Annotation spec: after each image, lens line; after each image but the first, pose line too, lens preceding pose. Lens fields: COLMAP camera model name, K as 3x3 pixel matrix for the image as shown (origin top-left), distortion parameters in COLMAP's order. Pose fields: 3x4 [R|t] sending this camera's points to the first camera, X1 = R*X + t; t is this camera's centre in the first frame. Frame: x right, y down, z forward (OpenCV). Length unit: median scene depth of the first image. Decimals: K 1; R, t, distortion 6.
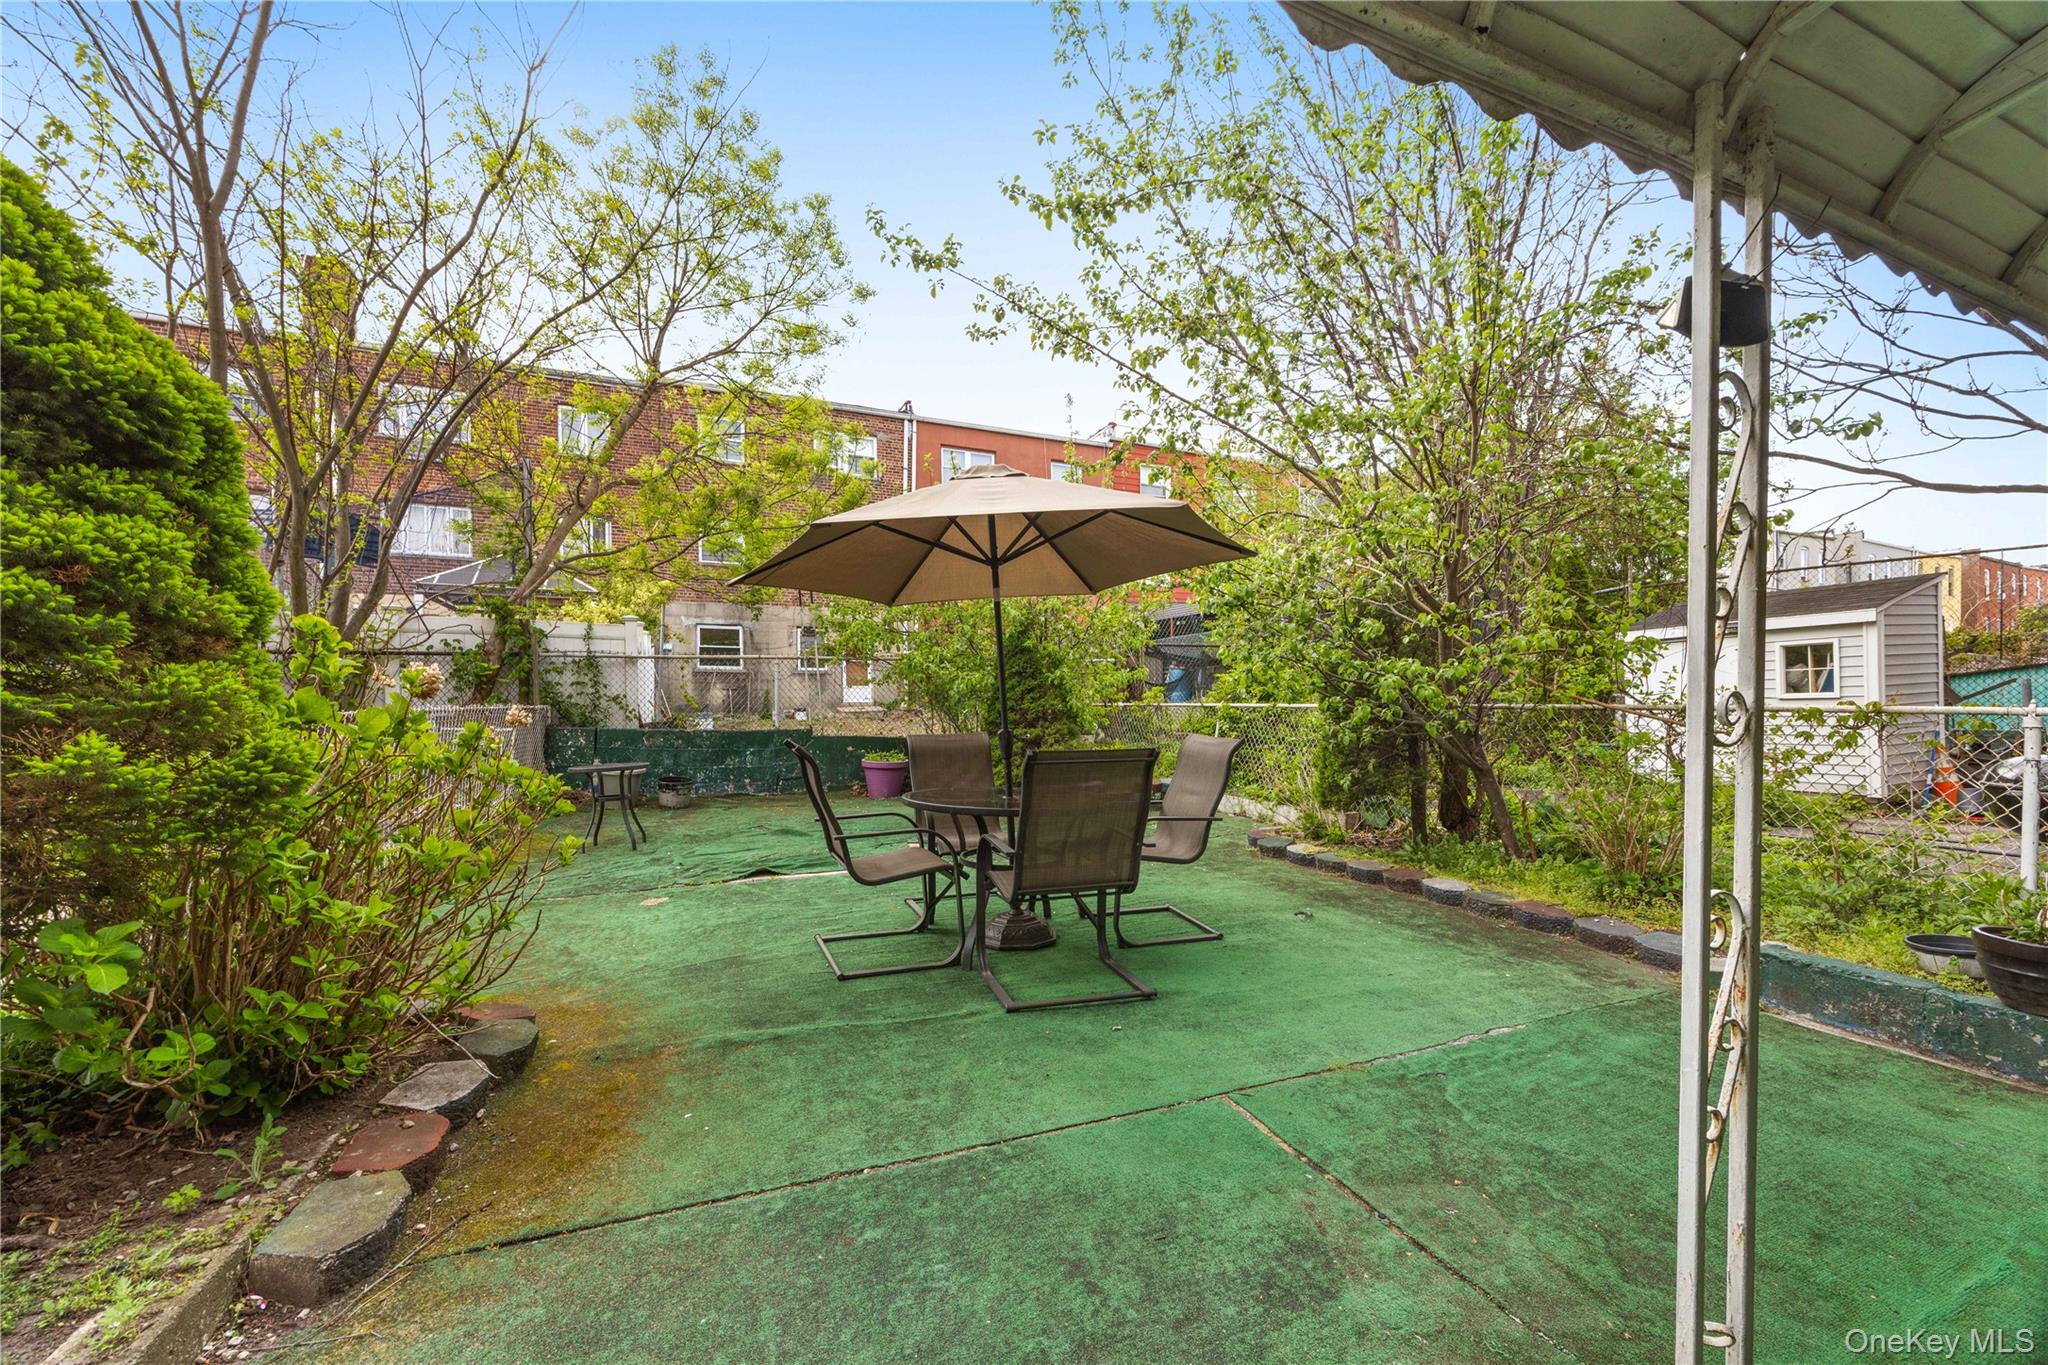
lens RADIAL K [[797.7, 0, 1022.2], [0, 797.7, 686.9], [0, 0, 1]] dist [0.000132, -0.000087]
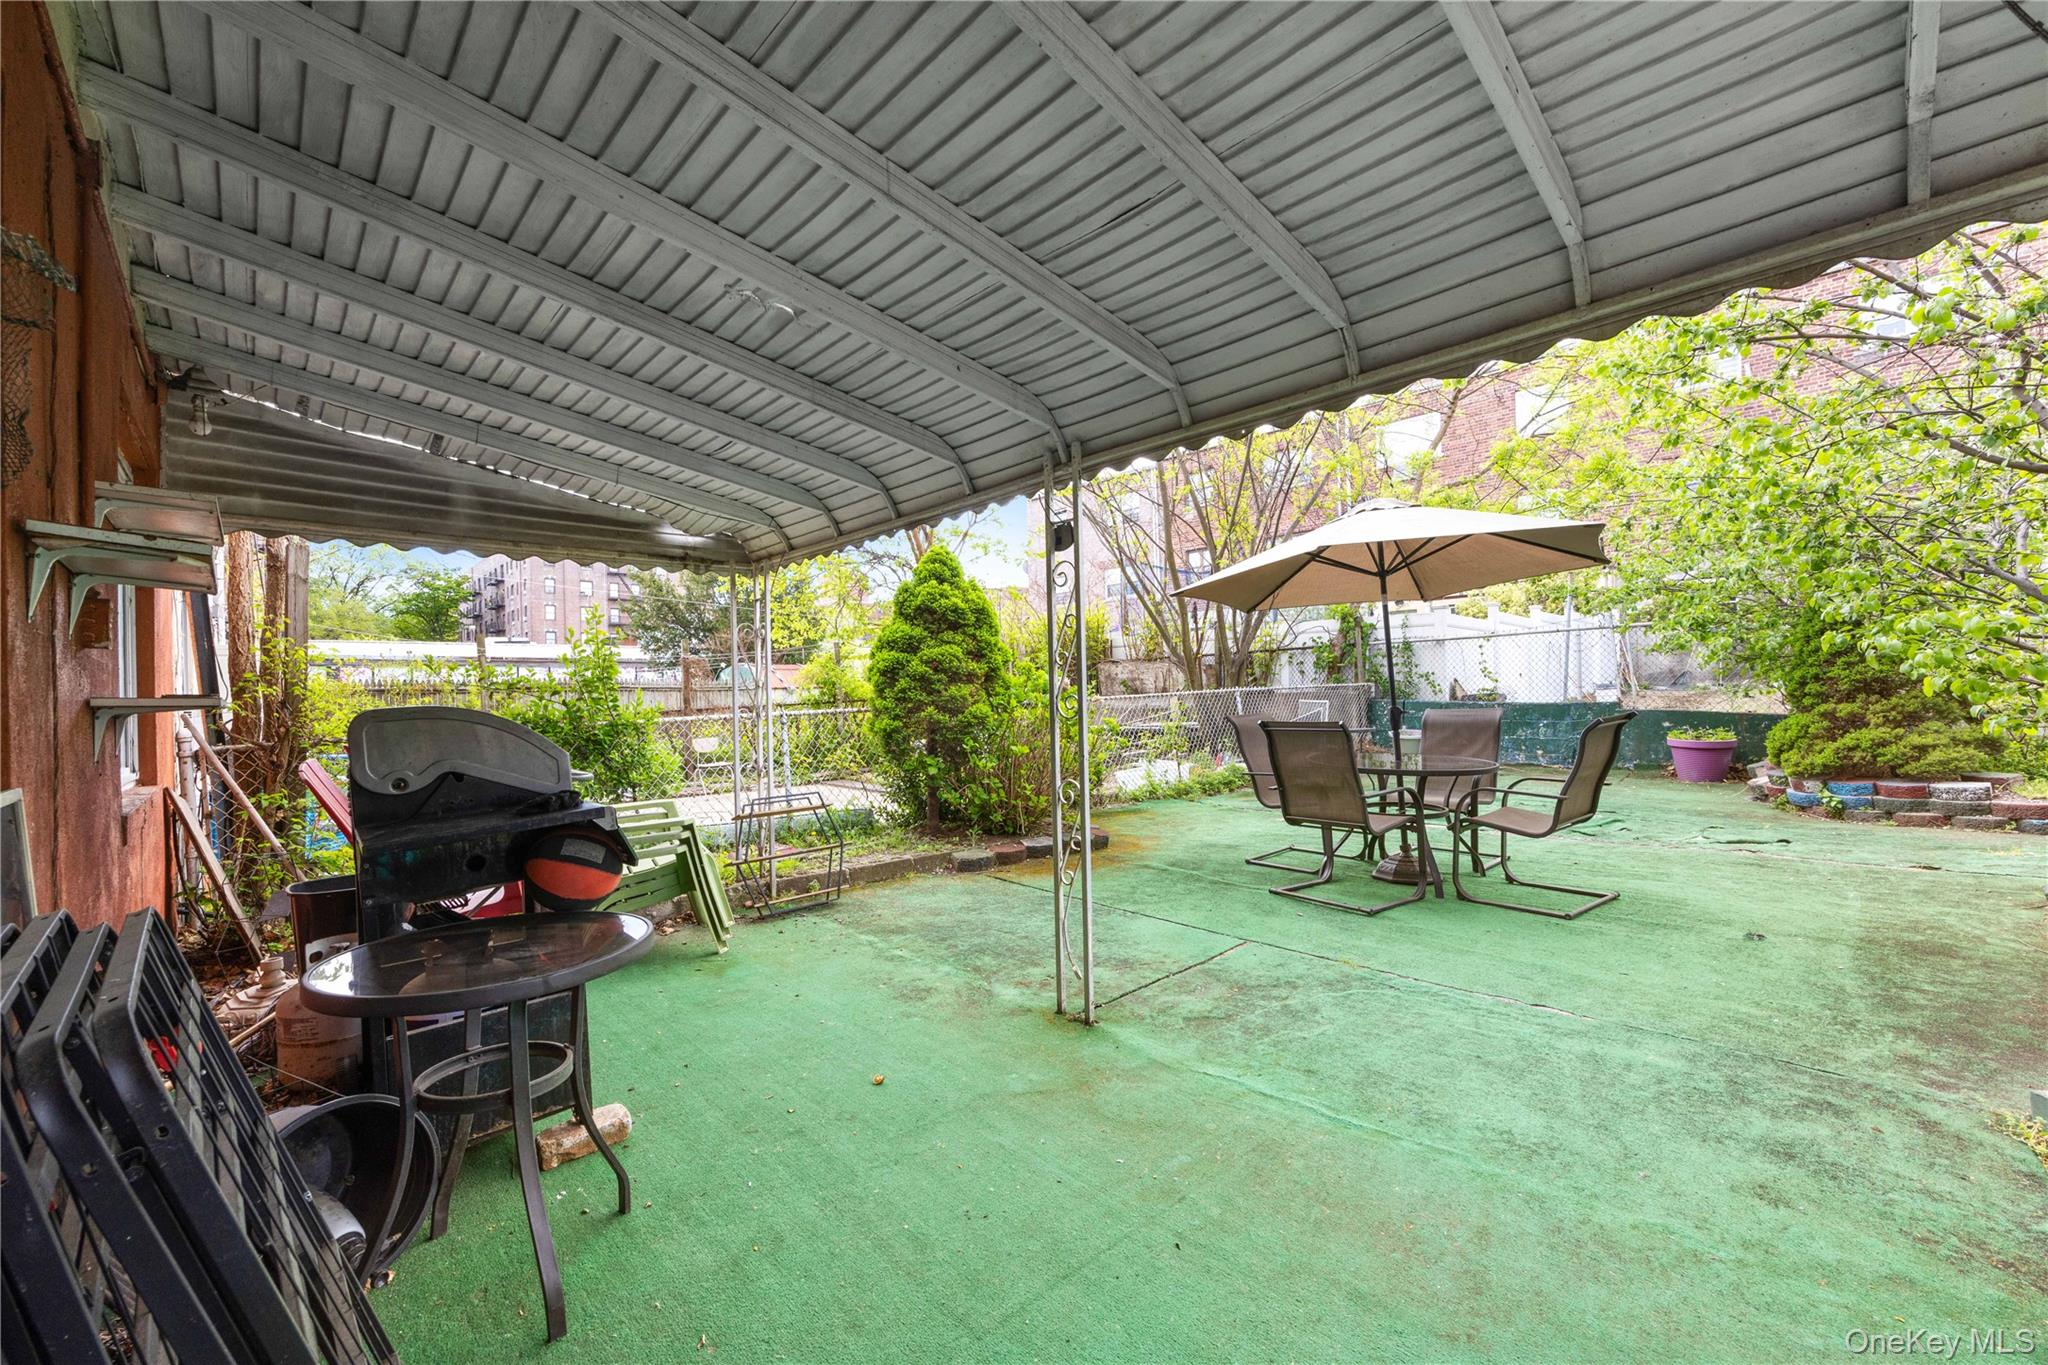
lens RADIAL K [[797.7, 0, 1022.2], [0, 797.7, 686.9], [0, 0, 1]] dist [0.000132, -0.000087]
pose [[0.362106, -0.013060, -0.932045, 1.026852], [0.050669, 0.998699, 0.005691, -0.017178], [0.930759, -0.049286, 0.362297, 0.014672]]
